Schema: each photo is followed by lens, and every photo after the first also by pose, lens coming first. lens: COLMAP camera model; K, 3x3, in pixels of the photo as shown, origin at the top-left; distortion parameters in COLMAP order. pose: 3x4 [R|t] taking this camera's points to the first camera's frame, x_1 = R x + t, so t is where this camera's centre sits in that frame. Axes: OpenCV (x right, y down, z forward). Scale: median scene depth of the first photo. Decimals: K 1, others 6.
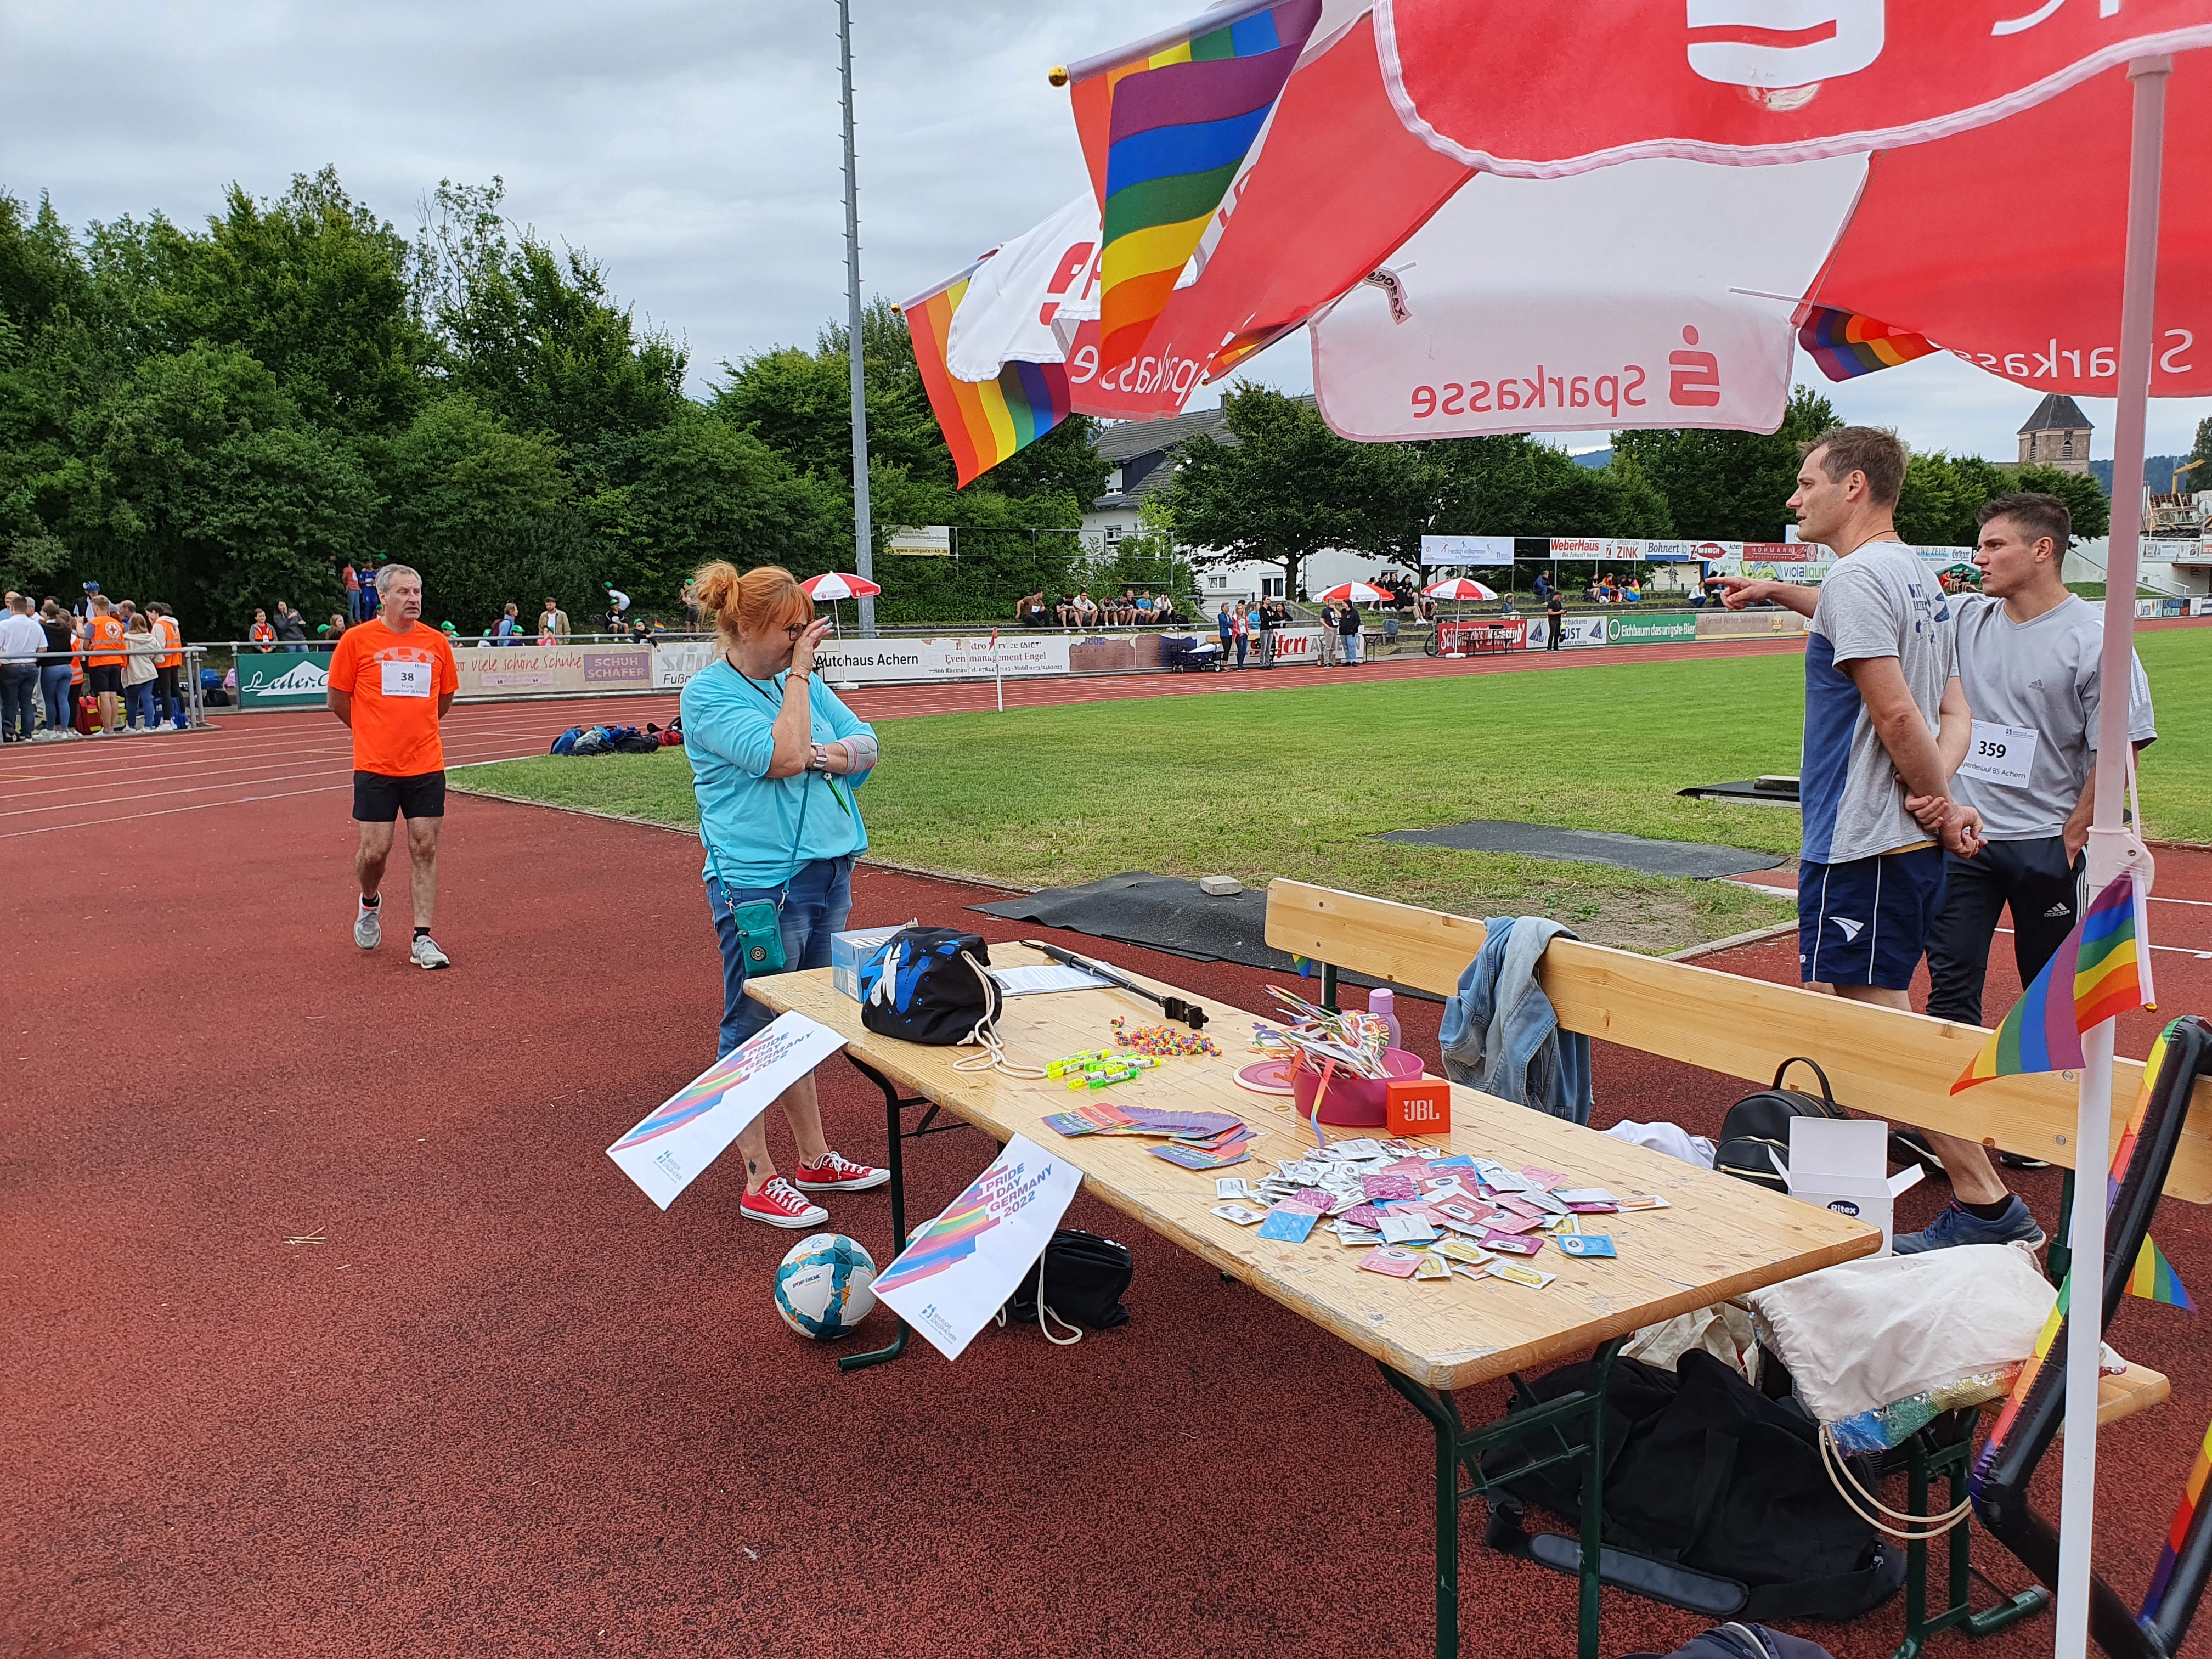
lens RADIAL K [[1727.6, 0, 1112.2], [0, 1727.6, 865.8], [0, 0, 1]] dist [0.028431, -0.020577]
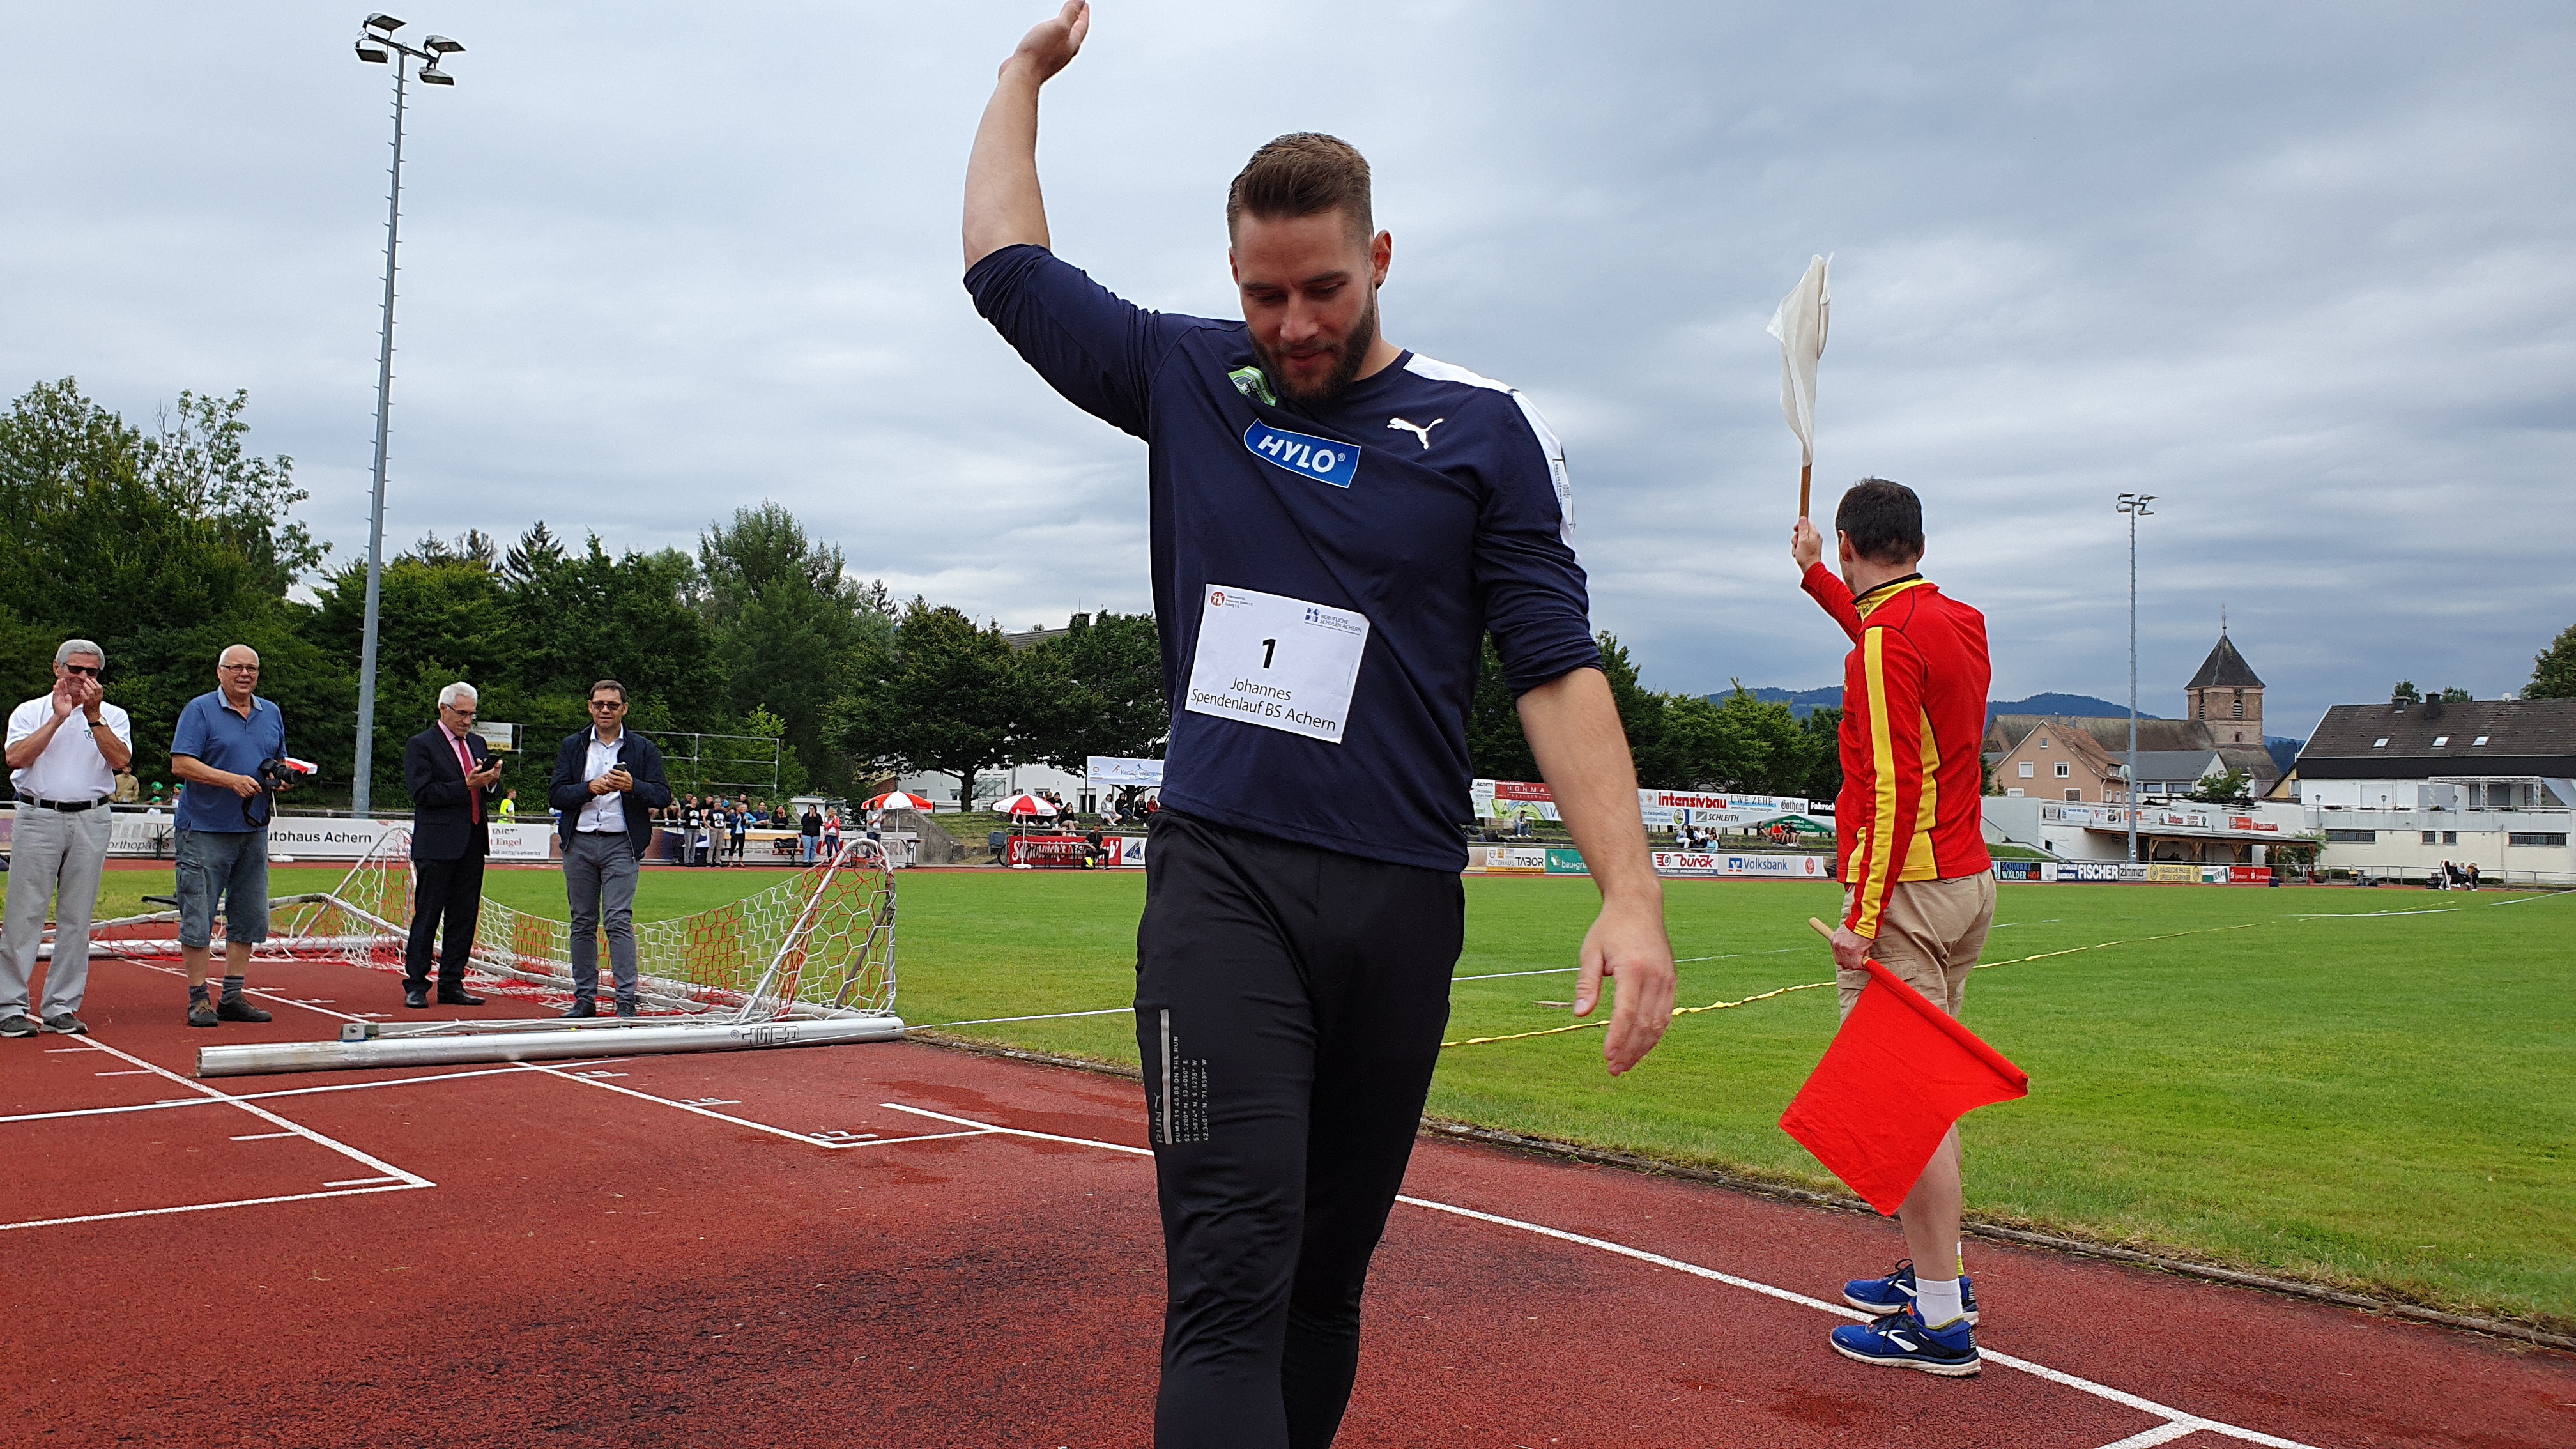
lens RADIAL K [[2008.9, 0, 1273.4], [0, 2008.9, 814.7], [0, 0, 1]] dist [0.013667, -0.027994]
pose [[0.998869, 0.045122, -0.014965, 0.502603], [-0.046923, 0.986302, -0.158136, 0.043254], [0.007624, 0.158659, 0.987304, -0.277461]]
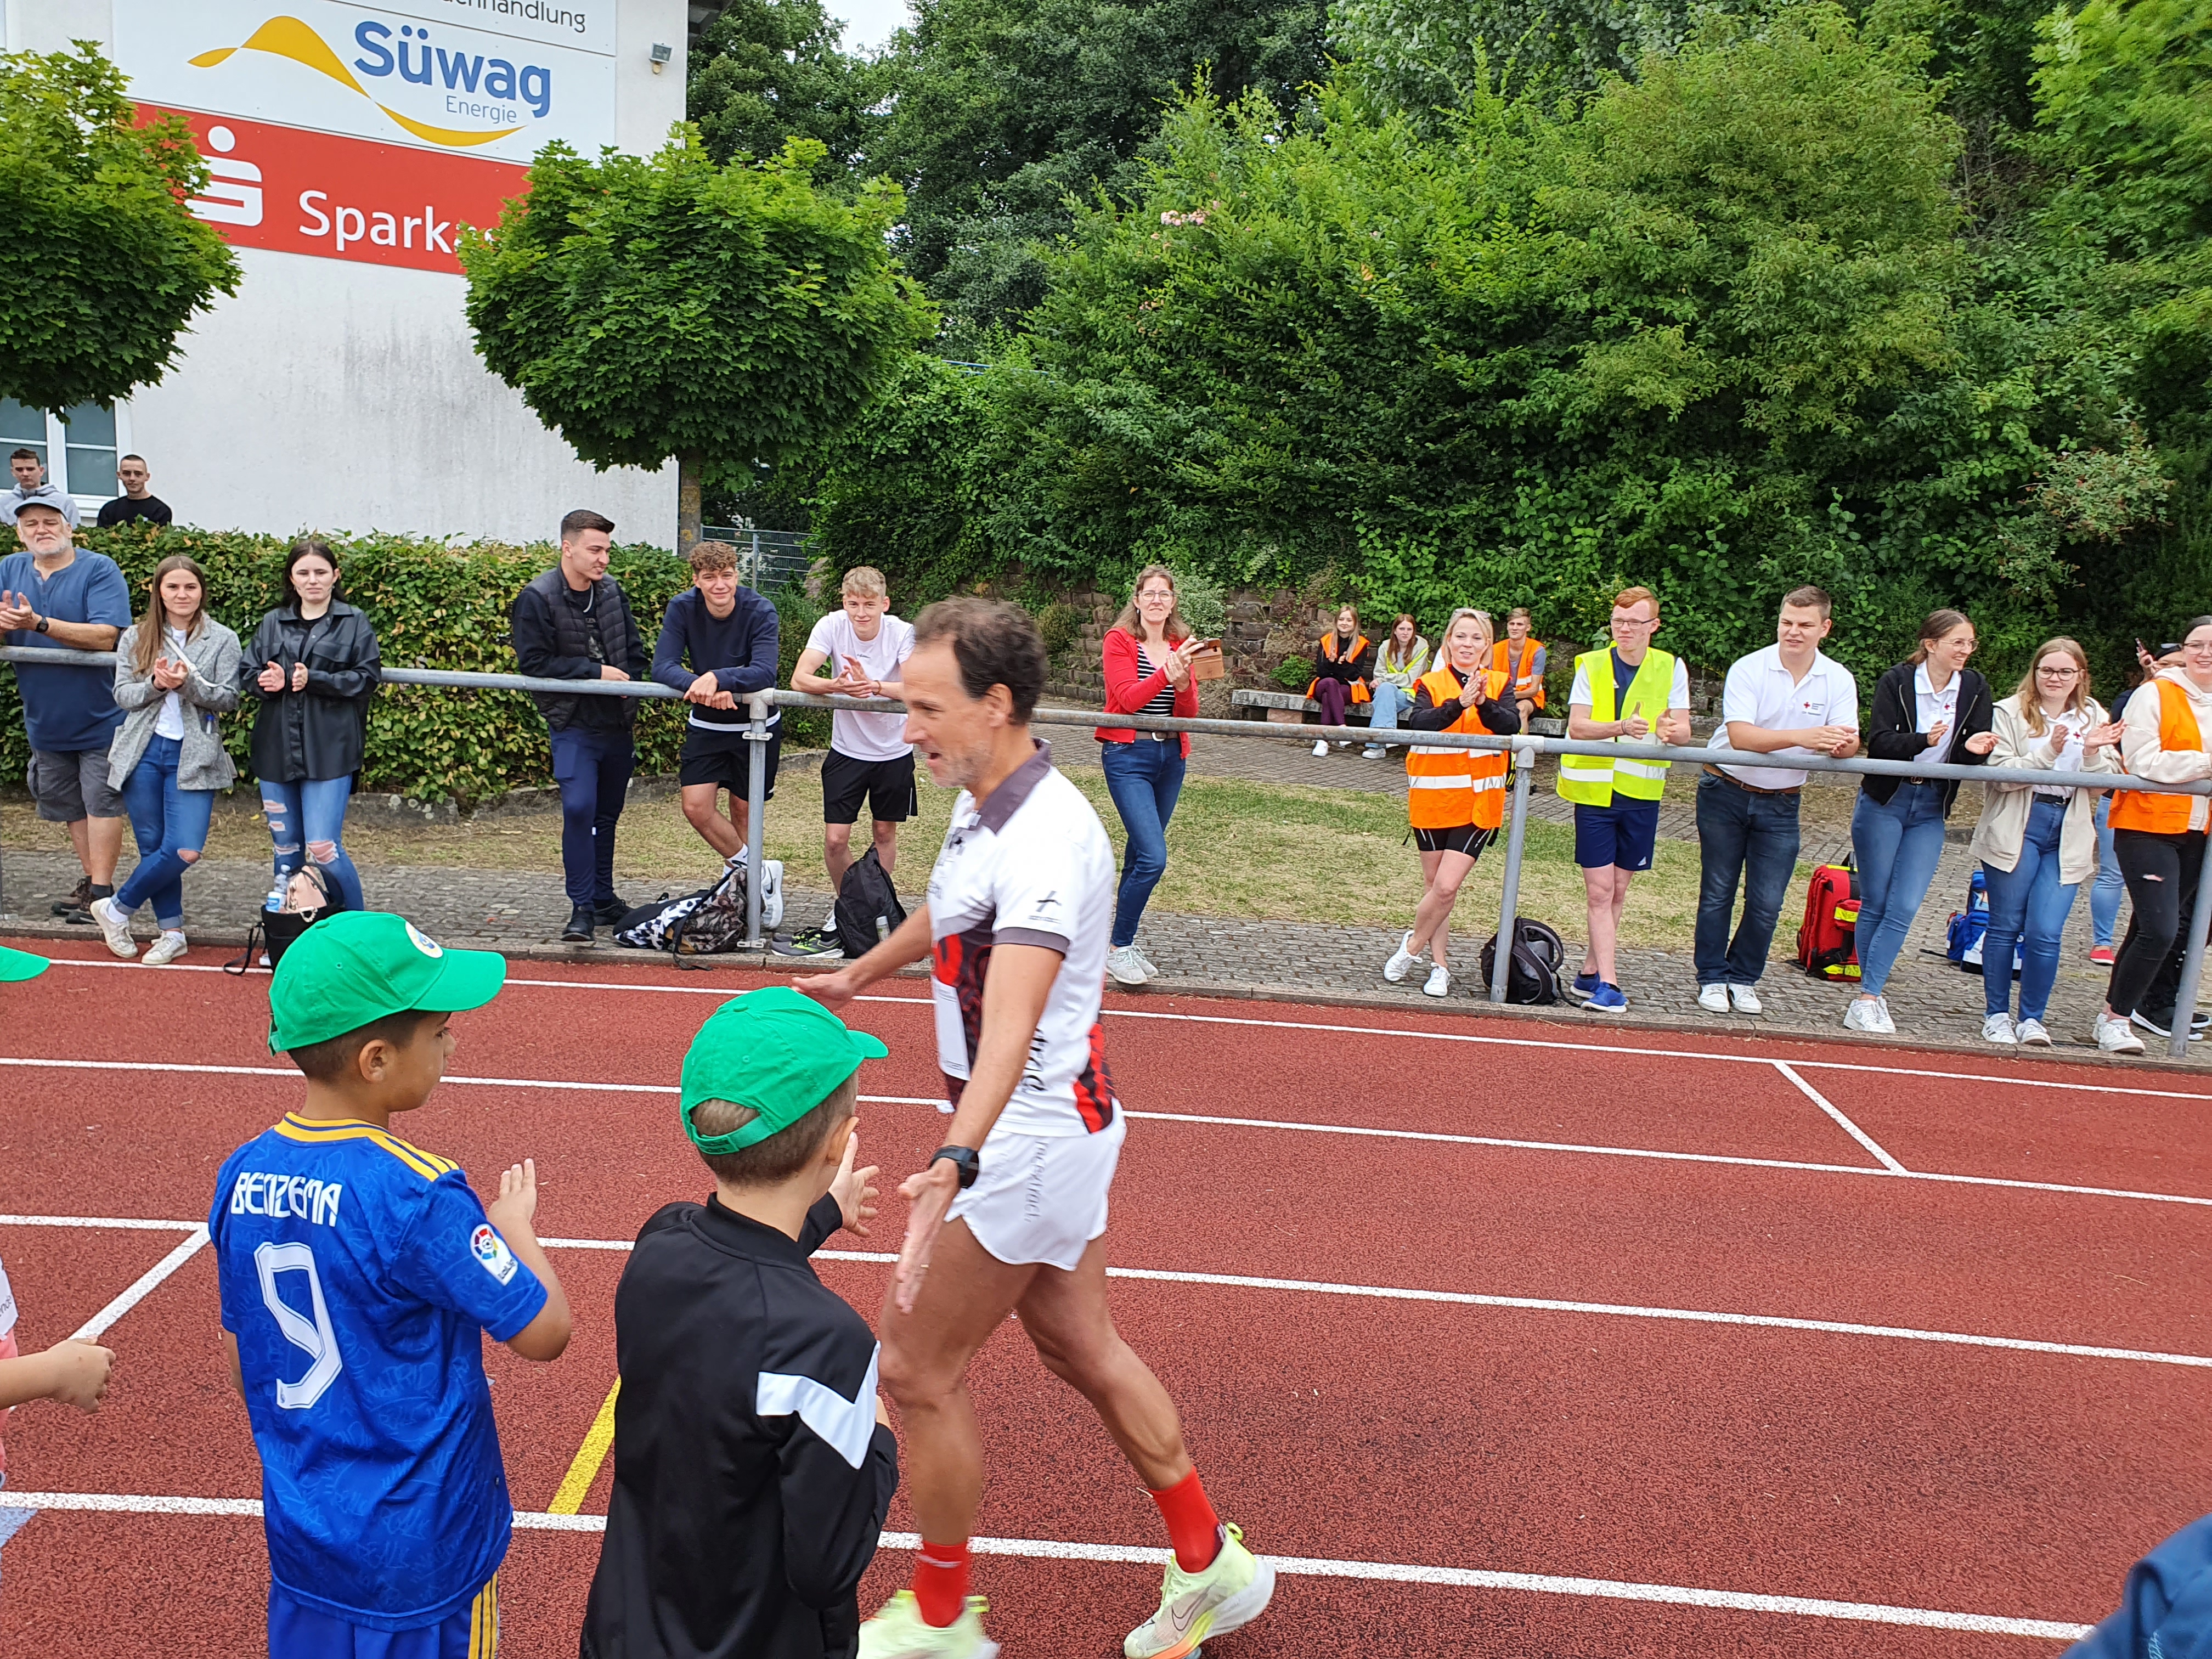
lens RADIAL K [[1727.6, 0, 1073.6], [0, 1727.6, 856.5], [0, 0, 1]] dist [0.028431, -0.020577]
pose [[0.325046, 0.197964, -0.924746, -0.229567], [-0.201496, 0.969889, 0.136802, -0.079967], [0.923983, 0.141866, 0.355147, 0.508087]]
